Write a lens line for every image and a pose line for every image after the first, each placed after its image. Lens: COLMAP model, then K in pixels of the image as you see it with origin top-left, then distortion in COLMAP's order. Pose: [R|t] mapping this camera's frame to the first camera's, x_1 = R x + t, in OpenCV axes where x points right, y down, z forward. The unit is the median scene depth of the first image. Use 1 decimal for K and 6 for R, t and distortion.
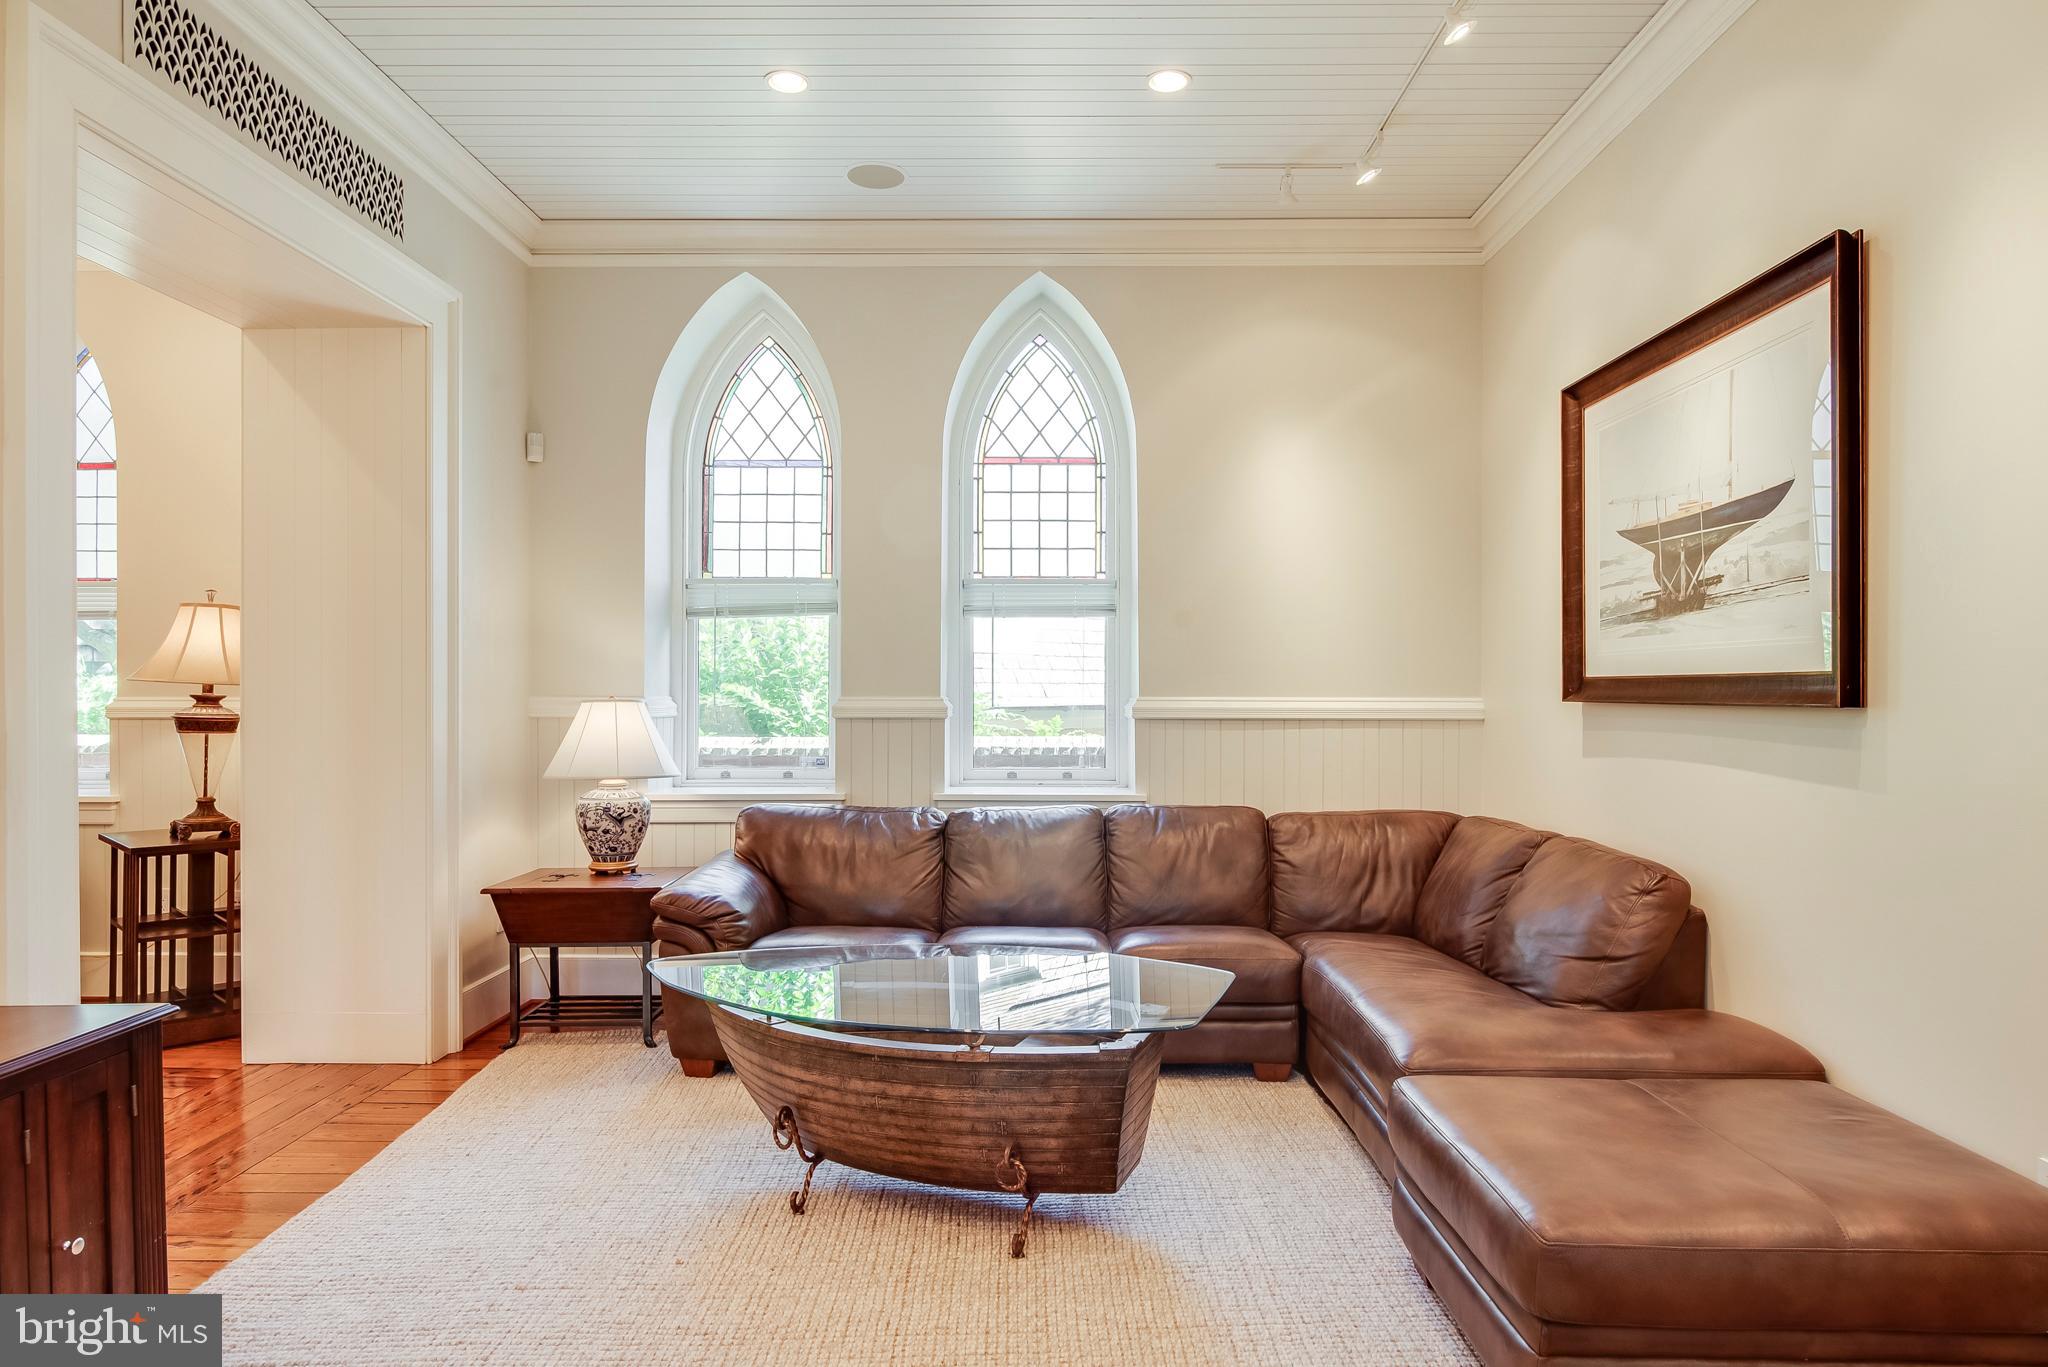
lens RADIAL K [[1258.5, 0, 1024.7], [0, 1258.5, 728.9], [0, 0, 1]] dist [0.018425, 0.001952]
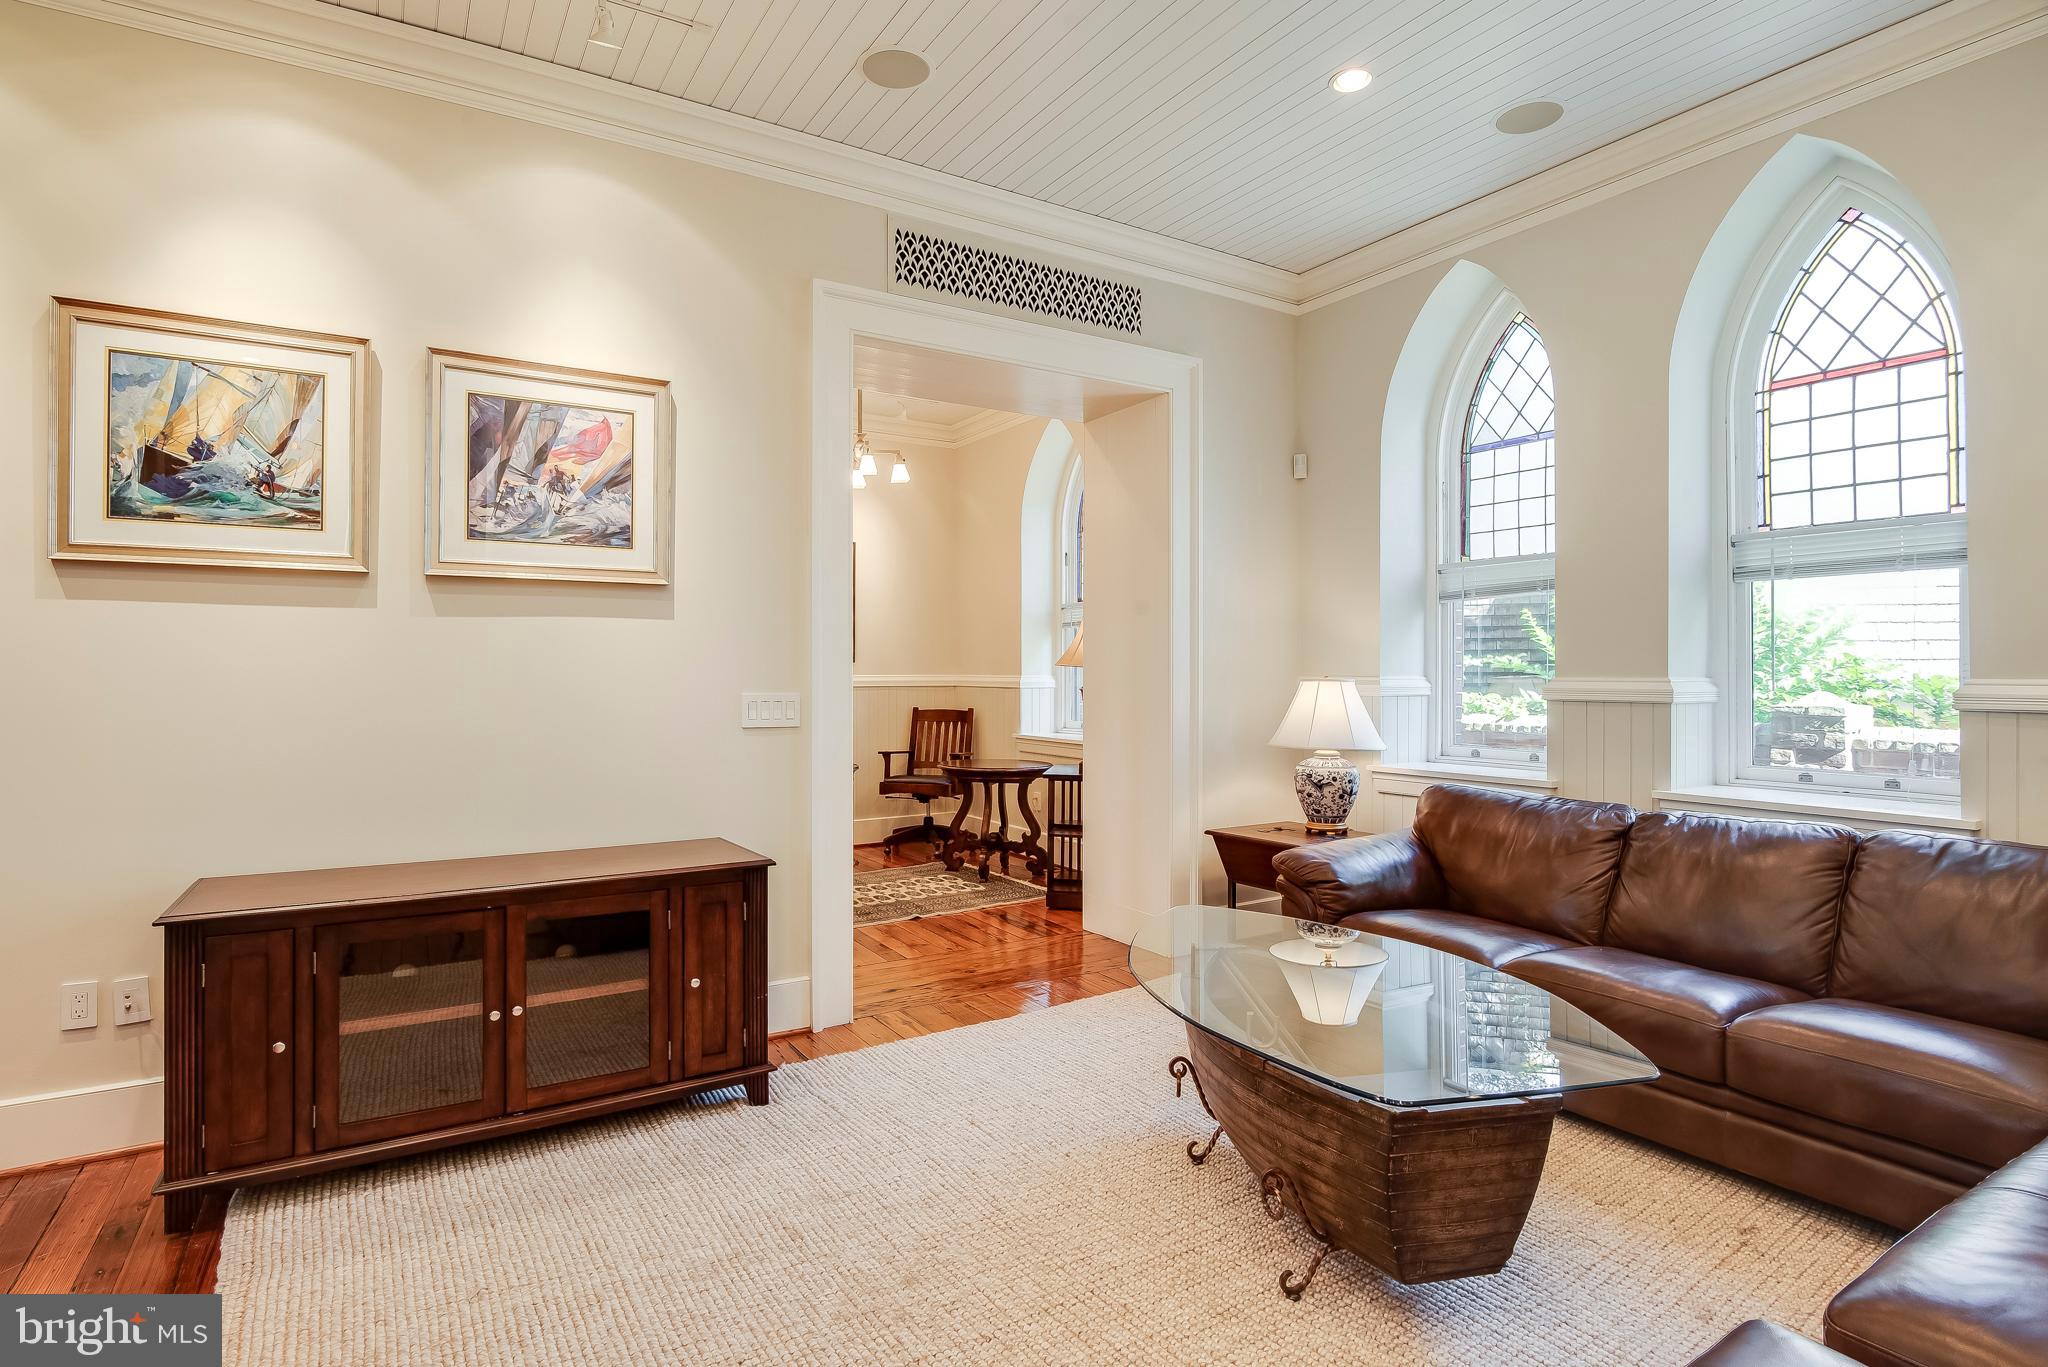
lens RADIAL K [[1060.5, 0, 1024.0], [0, 1060.5, 683.5], [0, 0, 1]] dist [-0.005221, 0.000407]
pose [[0.529453, 0.008113, -0.848300, 0.326867], [-0.025280, 0.999661, -0.006218, -0.006267], [0.847963, 0.024737, 0.529479, 0.263512]]
